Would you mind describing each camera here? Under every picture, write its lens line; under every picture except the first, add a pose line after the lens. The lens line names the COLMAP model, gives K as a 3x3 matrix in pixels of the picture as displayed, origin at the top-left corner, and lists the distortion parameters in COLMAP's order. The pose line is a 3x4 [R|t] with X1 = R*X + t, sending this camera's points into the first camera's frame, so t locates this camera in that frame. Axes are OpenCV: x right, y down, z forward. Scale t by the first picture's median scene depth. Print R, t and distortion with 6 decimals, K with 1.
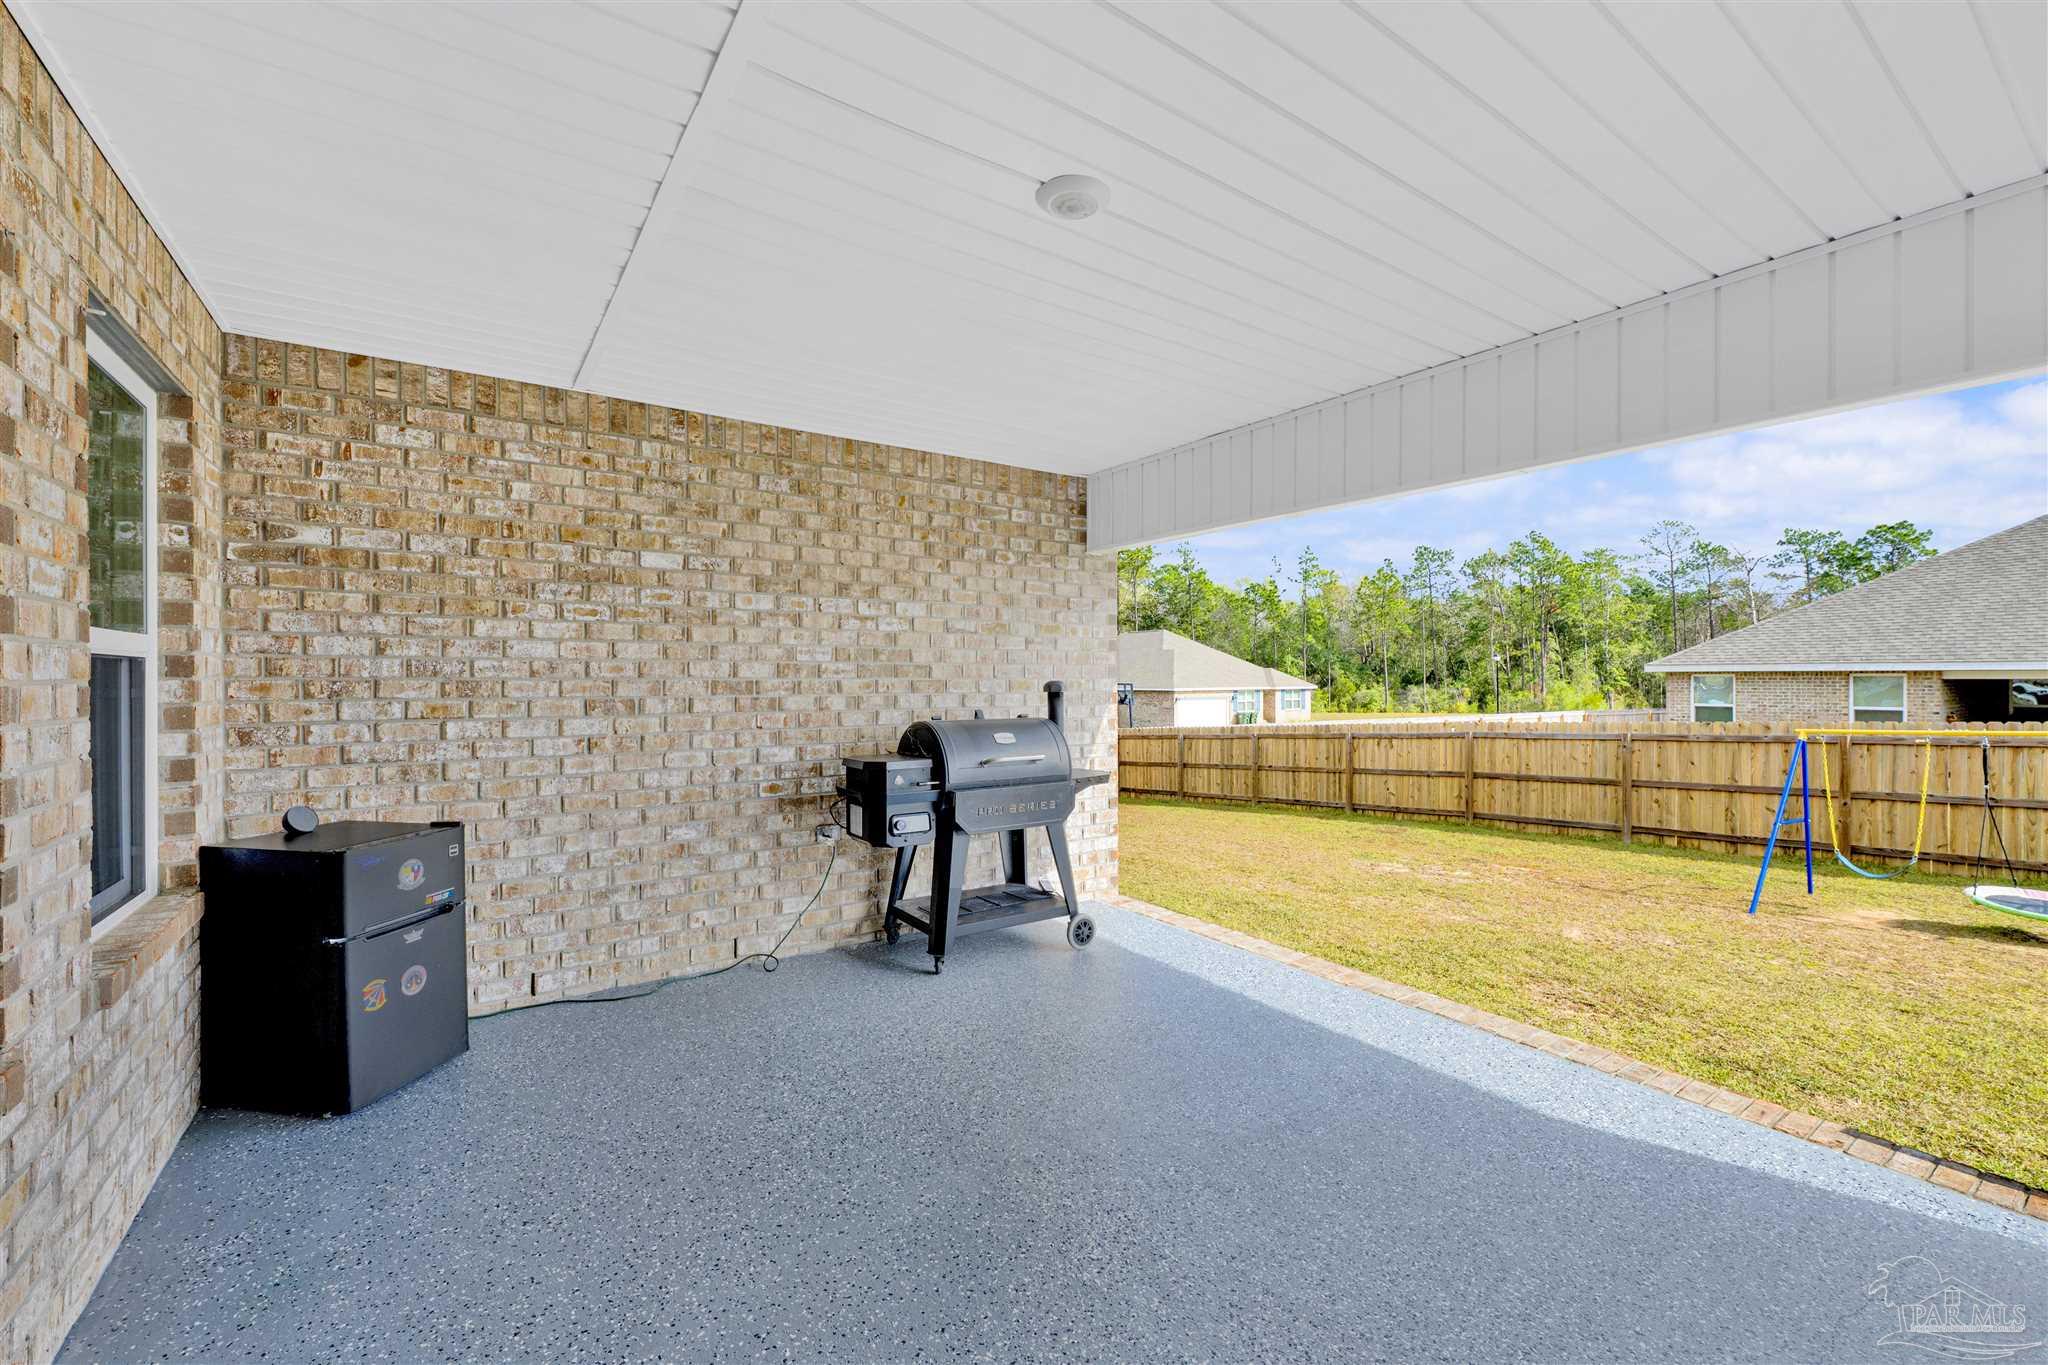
lens RADIAL K [[845.5, 0, 1015.3], [0, 845.5, 677.5], [0, 0, 1]] dist [-0.004937, -0.000629]
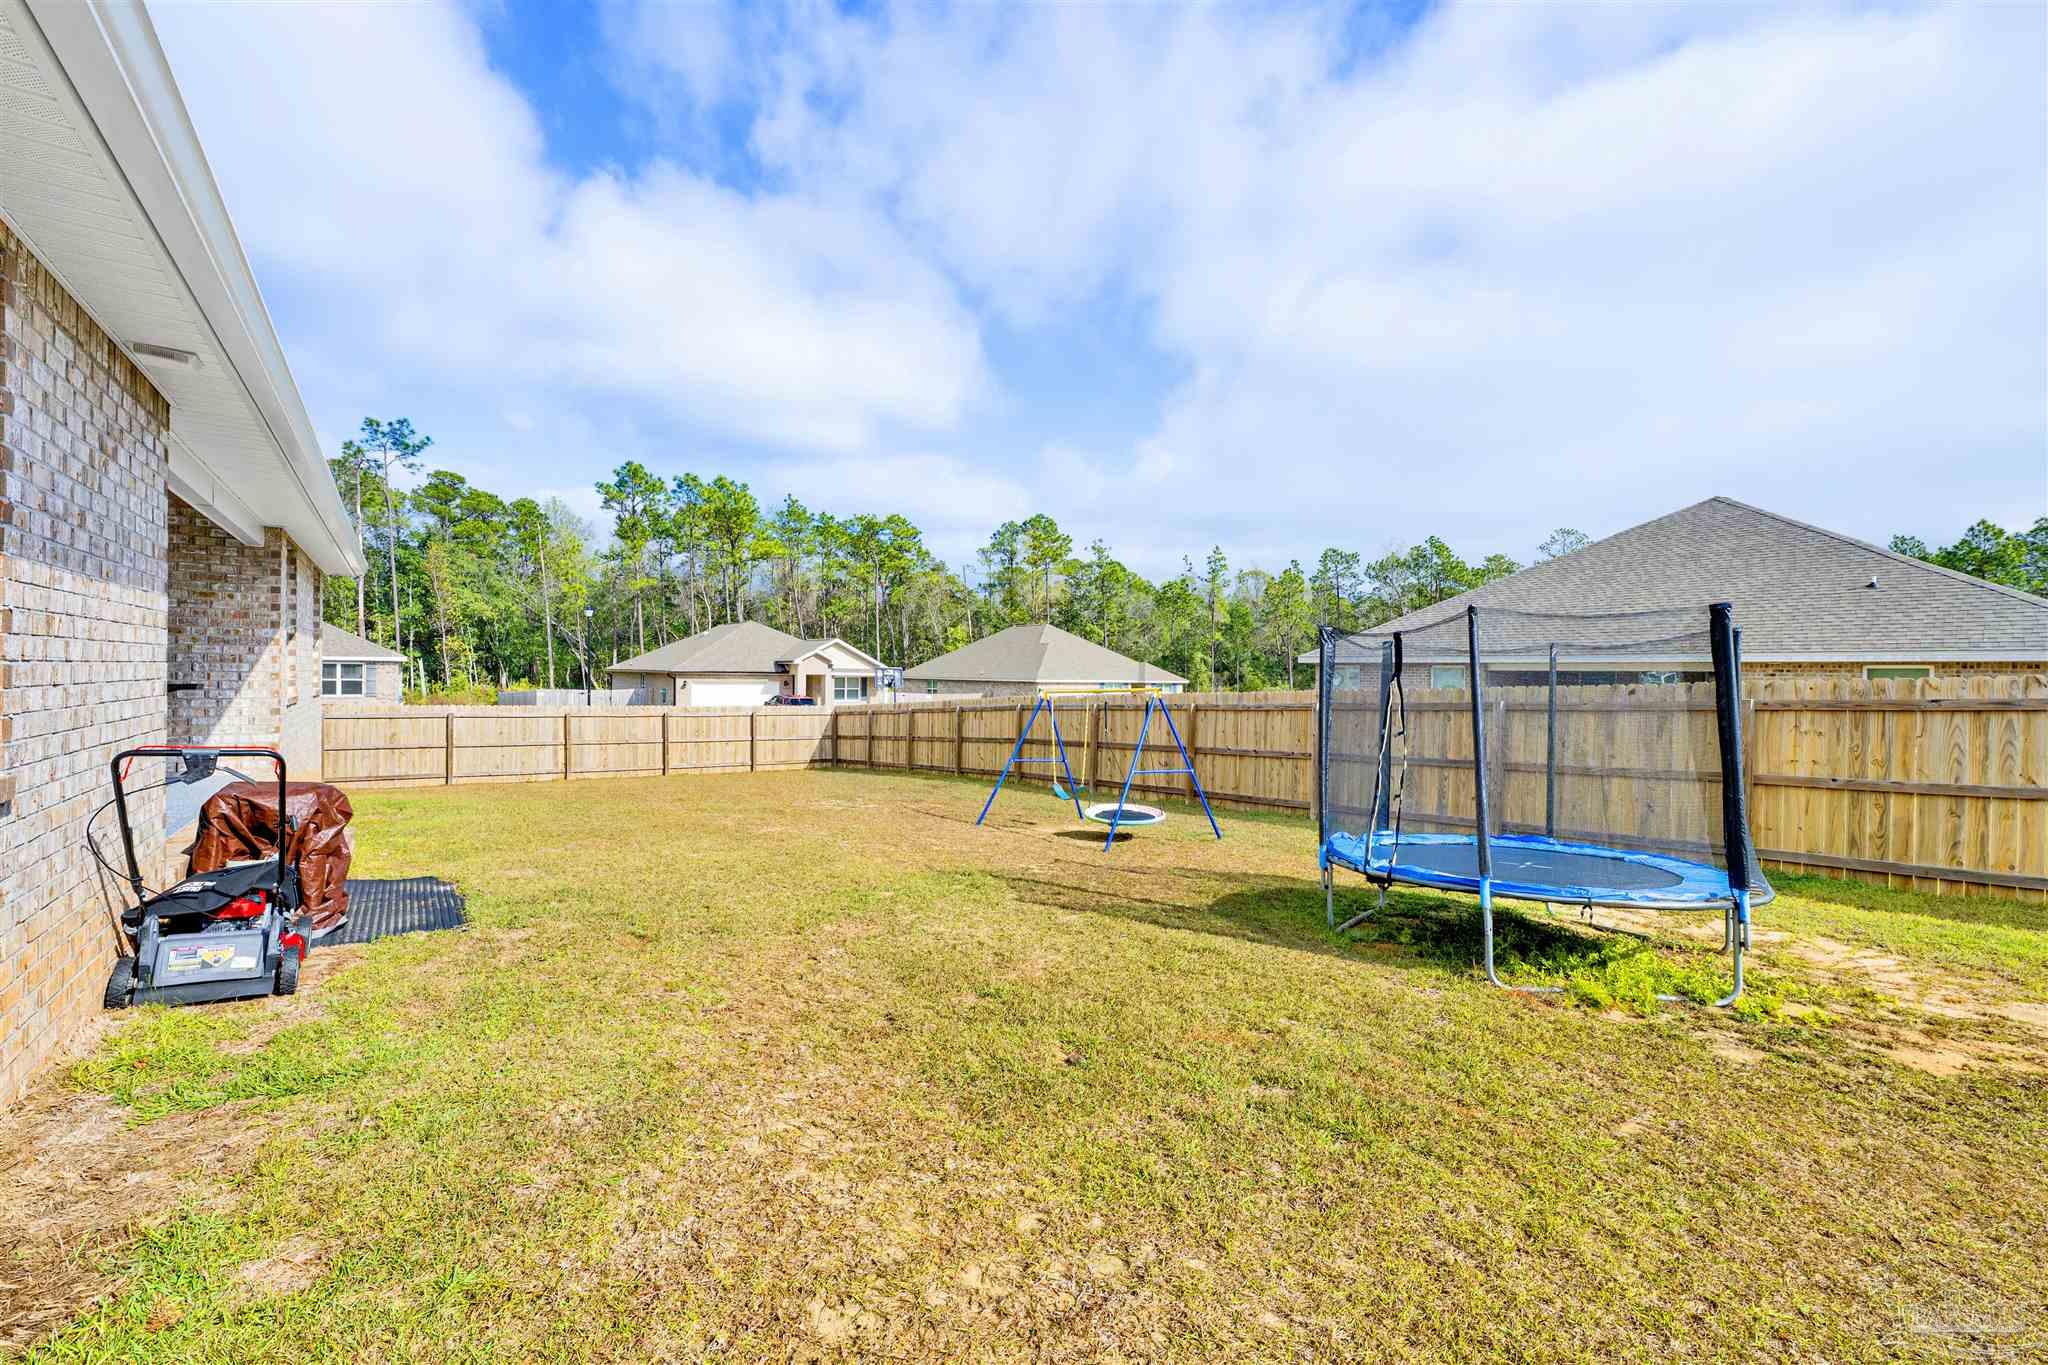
lens RADIAL K [[860.3, 0, 1031.6], [0, 860.3, 673.2], [0, 0, 1]] dist [-0.004491, 0.000015]
pose [[0.999258, 0.016180, 0.034947, 0.367383], [-0.016138, 0.999869, -0.001486, 0.015797], [-0.034967, 0.000921, 0.999388, -0.149107]]
